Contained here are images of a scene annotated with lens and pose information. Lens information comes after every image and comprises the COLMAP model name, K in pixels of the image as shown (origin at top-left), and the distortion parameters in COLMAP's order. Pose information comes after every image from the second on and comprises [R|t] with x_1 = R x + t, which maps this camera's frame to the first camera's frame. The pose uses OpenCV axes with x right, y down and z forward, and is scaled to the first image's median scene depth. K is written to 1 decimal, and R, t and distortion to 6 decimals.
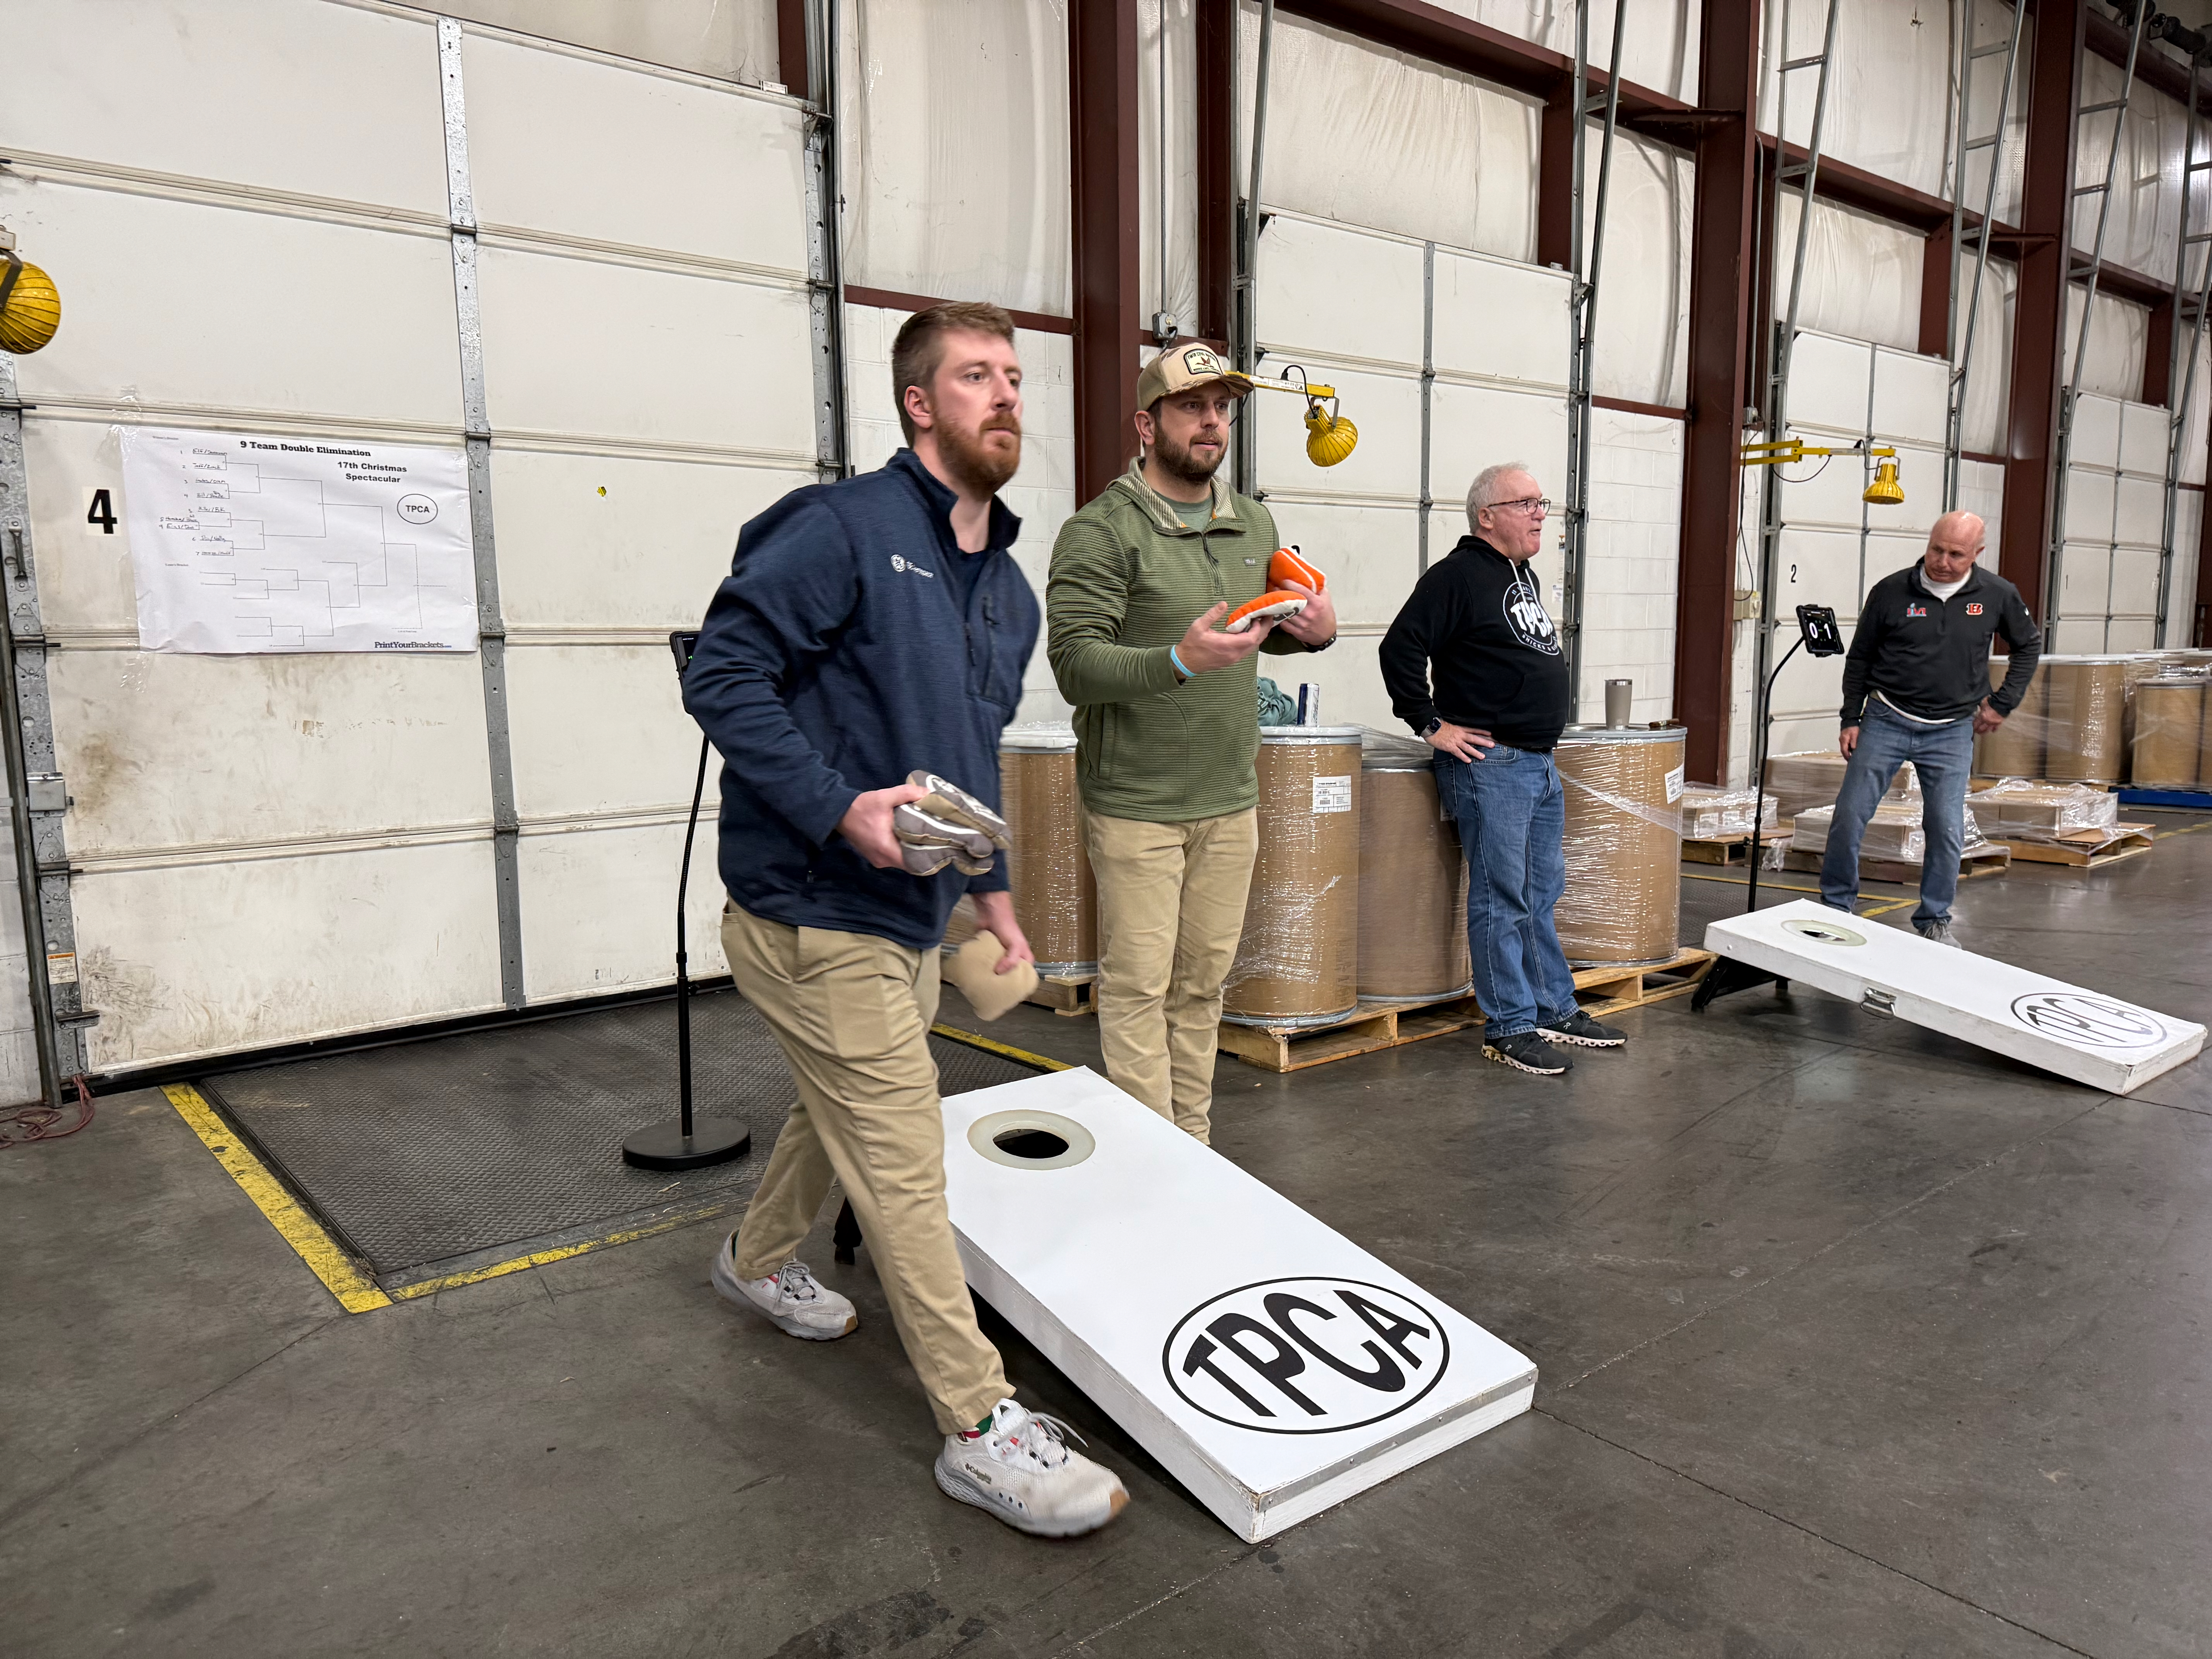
lens RADIAL K [[1567.2, 0, 1100.5], [0, 1567.2, 847.8], [0, 0, 1]] dist [0.029739, -0.035903]
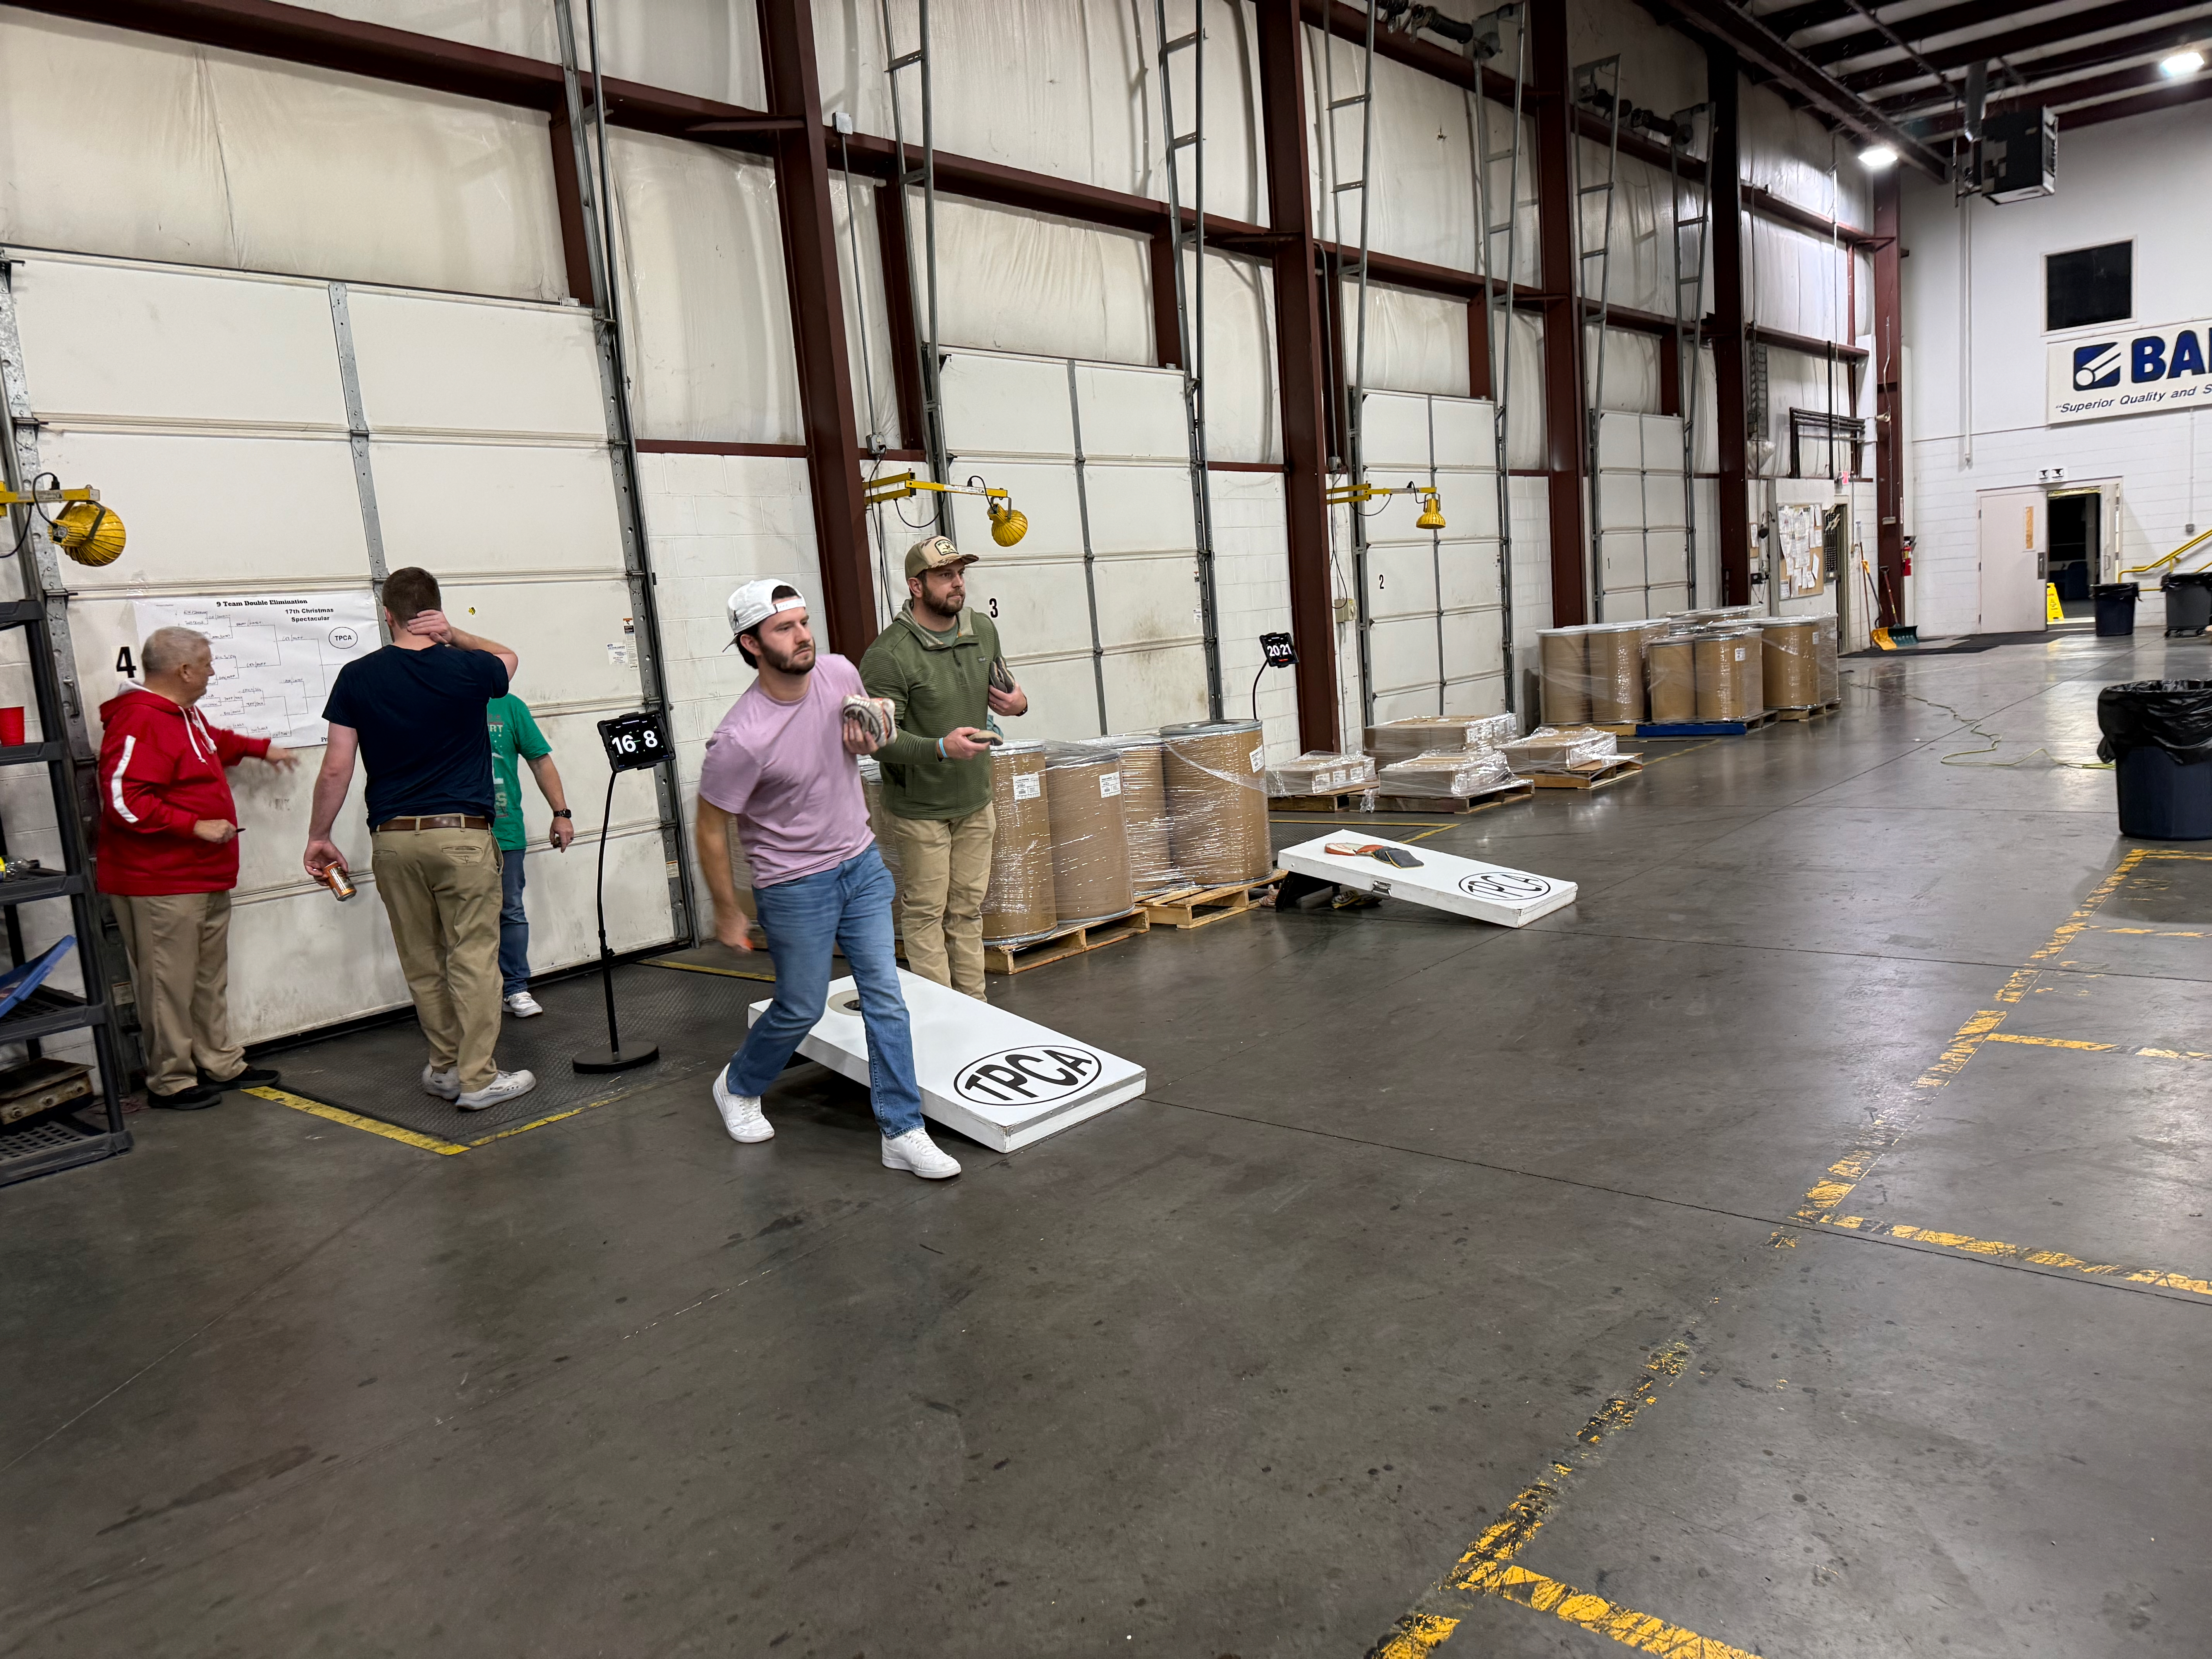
lens RADIAL K [[1609.4, 0, 1168.3], [0, 1609.4, 832.1], [0, 0, 1]] dist [0.093845, -0.138849]
pose [[0.974000, -0.094895, 0.205714, -0.043138], [0.096158, 0.995359, 0.003871, 0.015890], [-0.205126, 0.016011, 0.978605, -0.523573]]
